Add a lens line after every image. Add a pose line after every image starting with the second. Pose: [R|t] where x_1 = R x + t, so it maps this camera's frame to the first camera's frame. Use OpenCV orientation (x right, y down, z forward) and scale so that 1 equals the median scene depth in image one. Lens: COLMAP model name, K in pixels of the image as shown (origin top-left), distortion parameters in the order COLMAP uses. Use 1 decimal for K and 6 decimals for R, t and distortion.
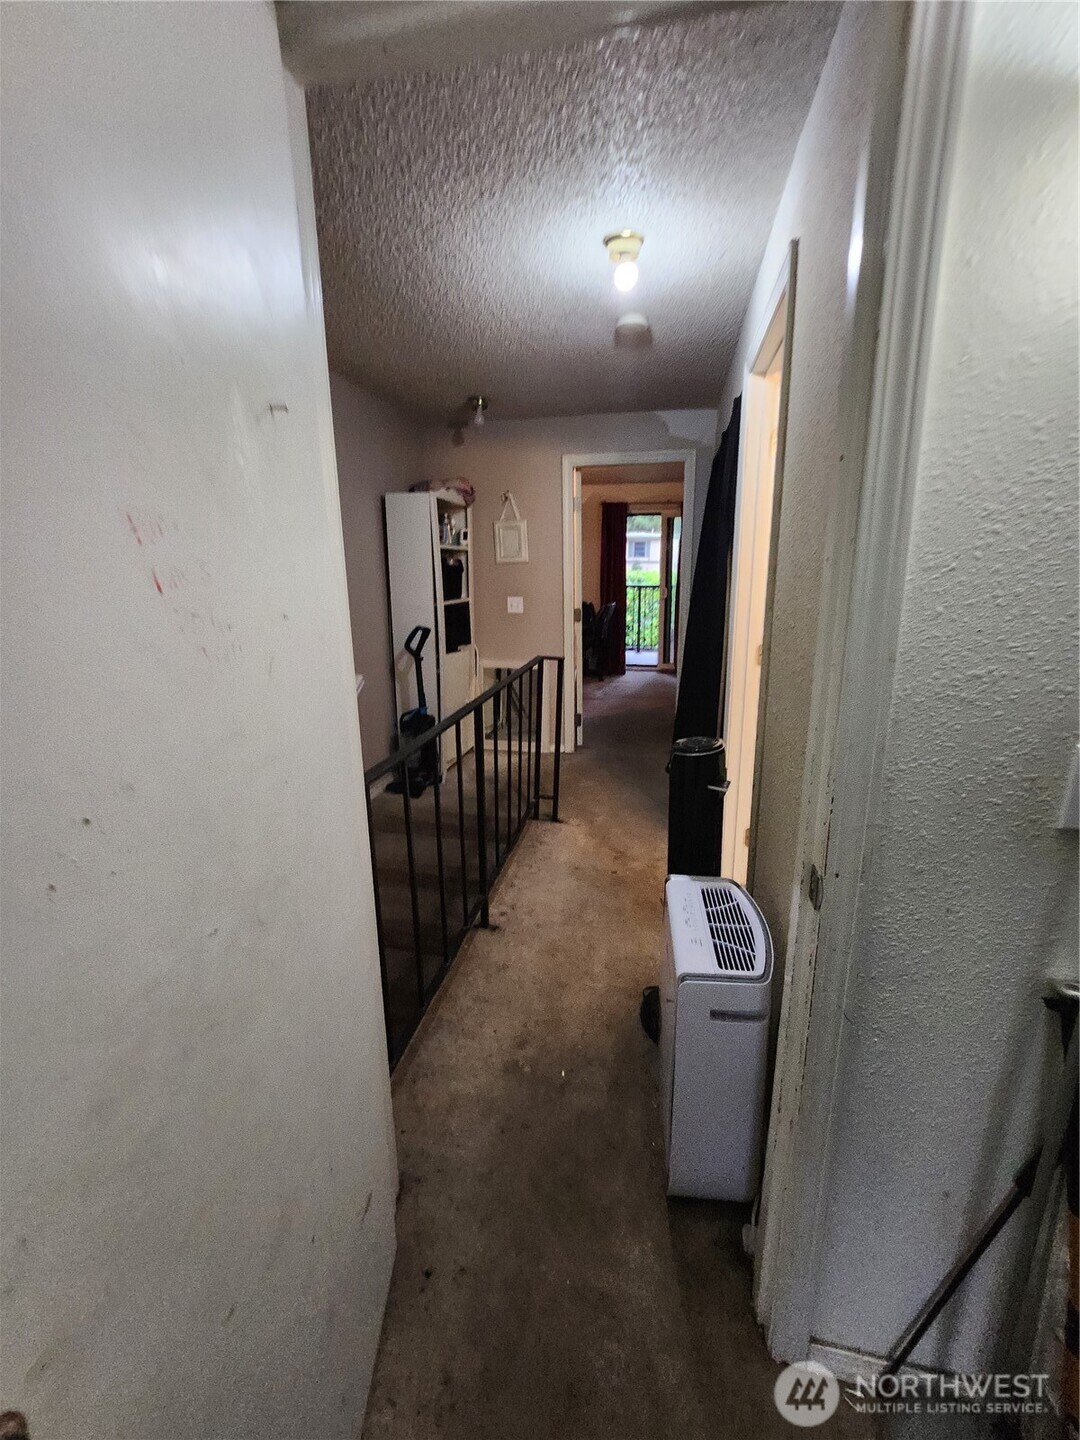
lens RADIAL K [[570.3, 0, 535.0], [0, 570.3, 710.8], [0, 0, 1]] dist [-0.001641, 0.001947]
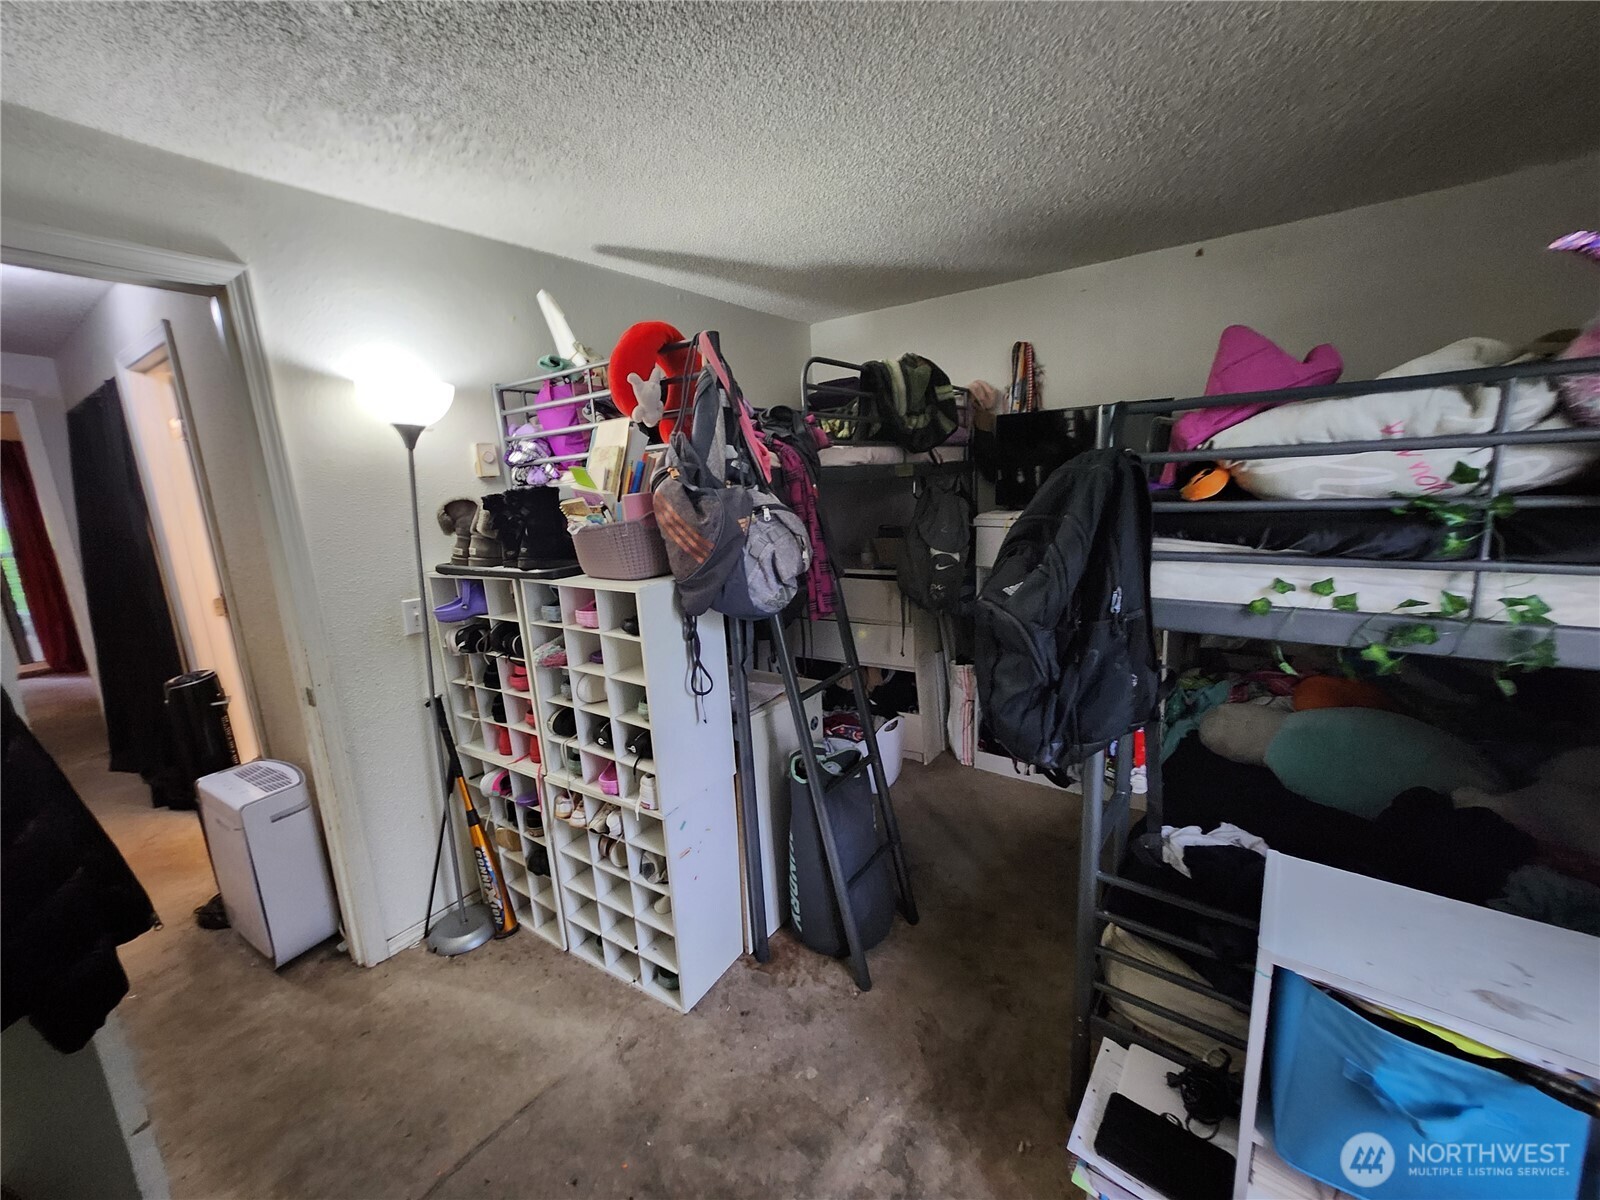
lens RADIAL K [[631.6, 0, 790.3], [0, 631.6, 607.3], [0, 0, 1]] dist [-0.003402, 0.002150]
pose [[0.392966, -0.175864, 0.902579, -0.549914], [0.262464, 0.962161, 0.073201, 0.201463], [-0.881300, 0.208129, 0.424255, -1.028390]]
